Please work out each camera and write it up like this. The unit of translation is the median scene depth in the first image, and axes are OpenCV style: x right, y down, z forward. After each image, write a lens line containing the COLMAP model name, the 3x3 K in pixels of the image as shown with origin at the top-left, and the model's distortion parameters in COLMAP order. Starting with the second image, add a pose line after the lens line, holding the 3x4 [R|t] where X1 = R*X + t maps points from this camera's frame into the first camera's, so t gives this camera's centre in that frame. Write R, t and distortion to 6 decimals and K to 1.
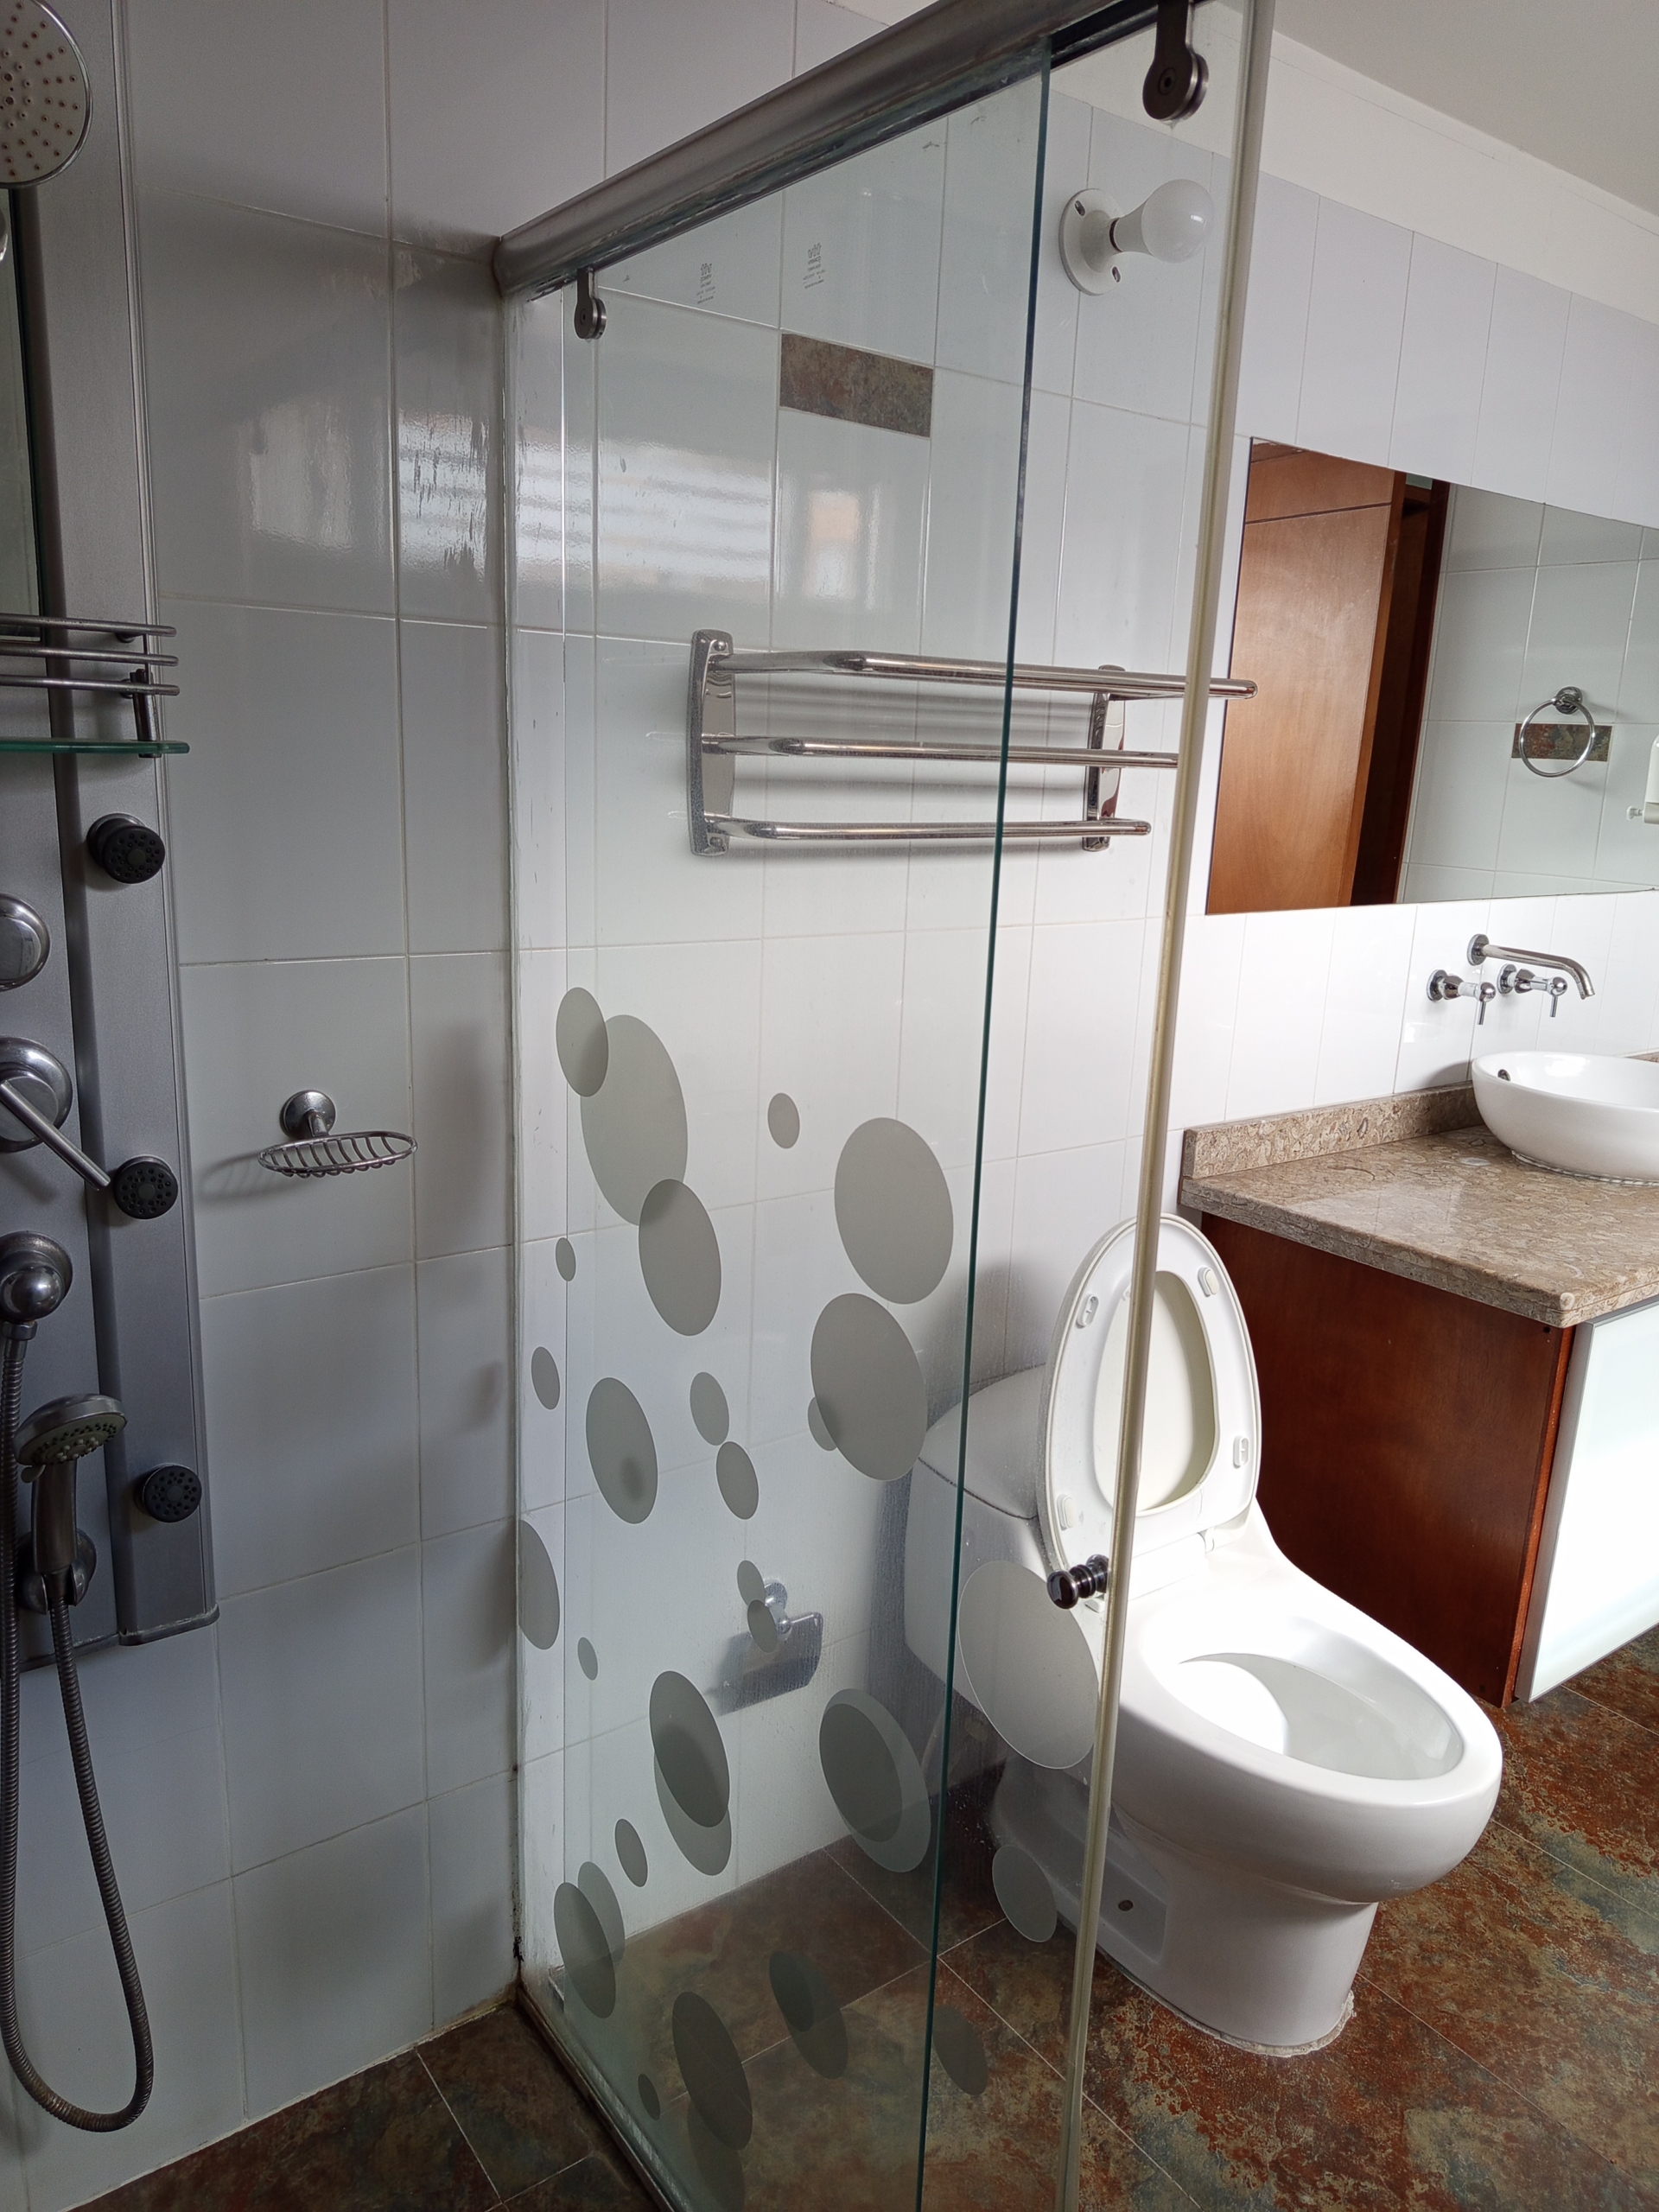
lens RADIAL K [[1542.3, 0, 829.5], [0, 1542.3, 1106.0], [0, 0, 1]] dist [0.038745, -0.057877]
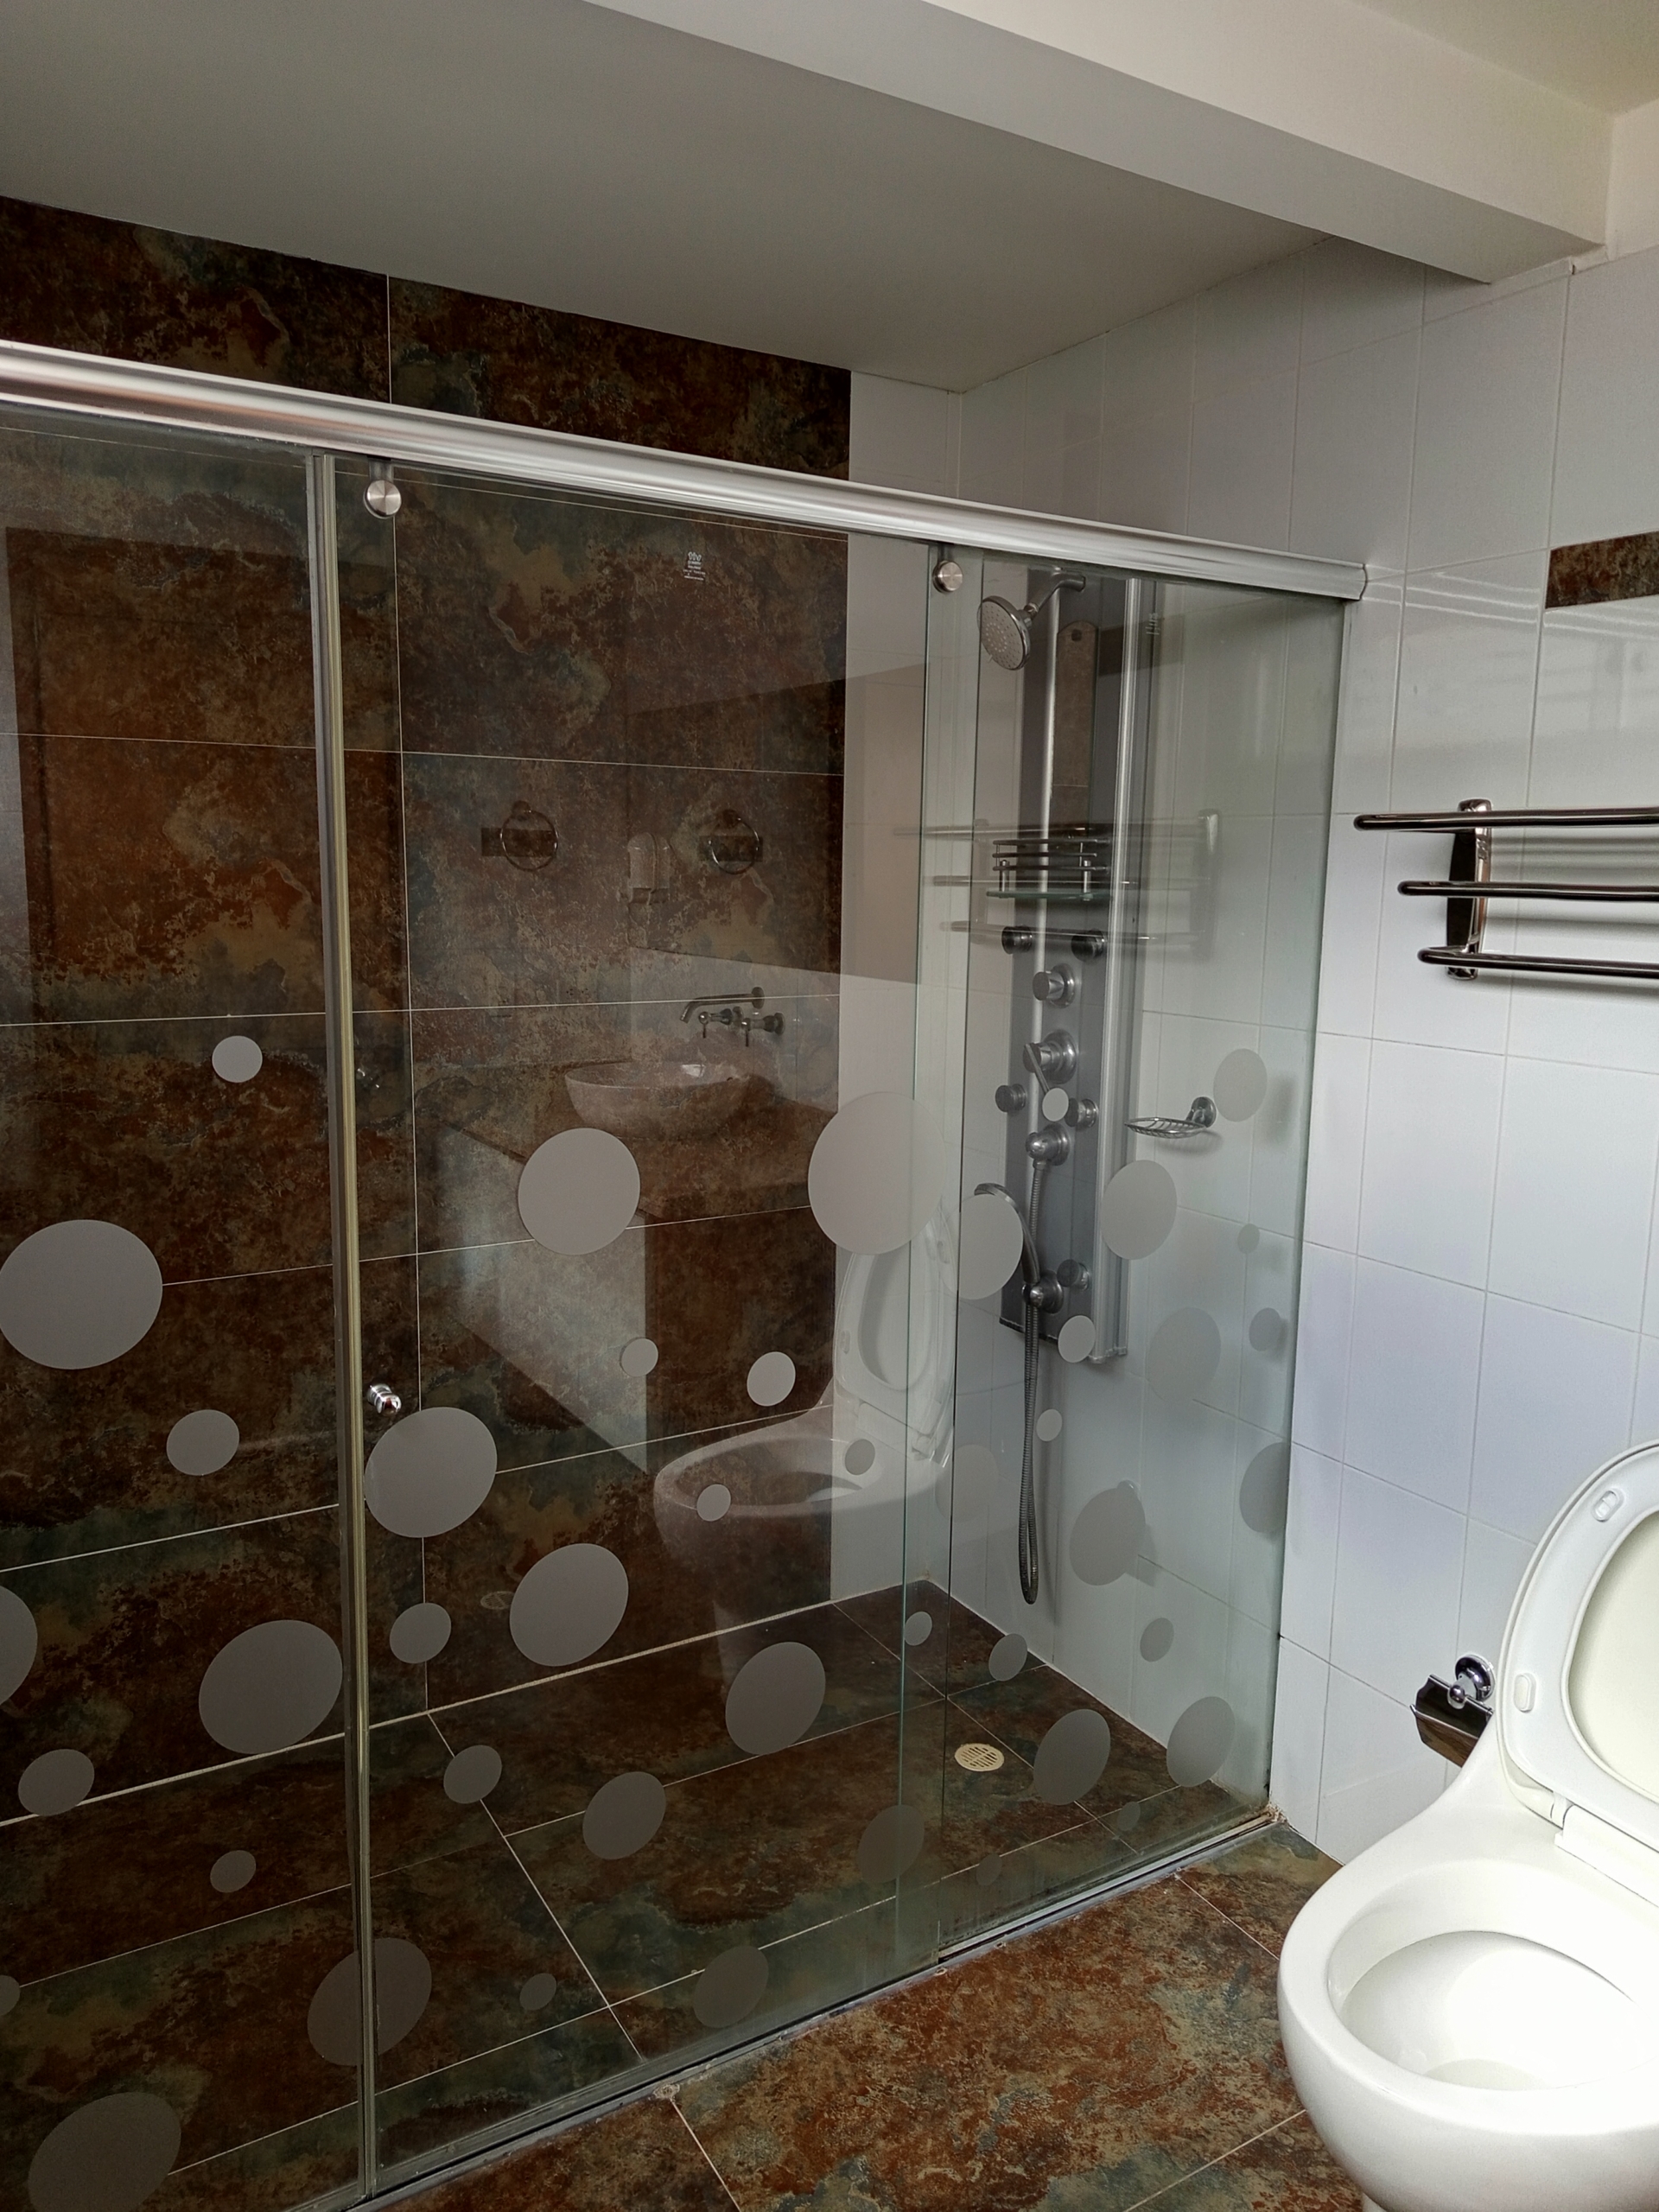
lens RADIAL K [[1542.3, 0, 829.5], [0, 1542.3, 1106.0], [0, 0, 1]] dist [0.038745, -0.057877]
pose [[-0.103884, 0.108016, -0.988707, 1.207635], [-0.251249, 0.958994, 0.131169, -0.101795], [0.962331, 0.262038, -0.072486, 0.639916]]
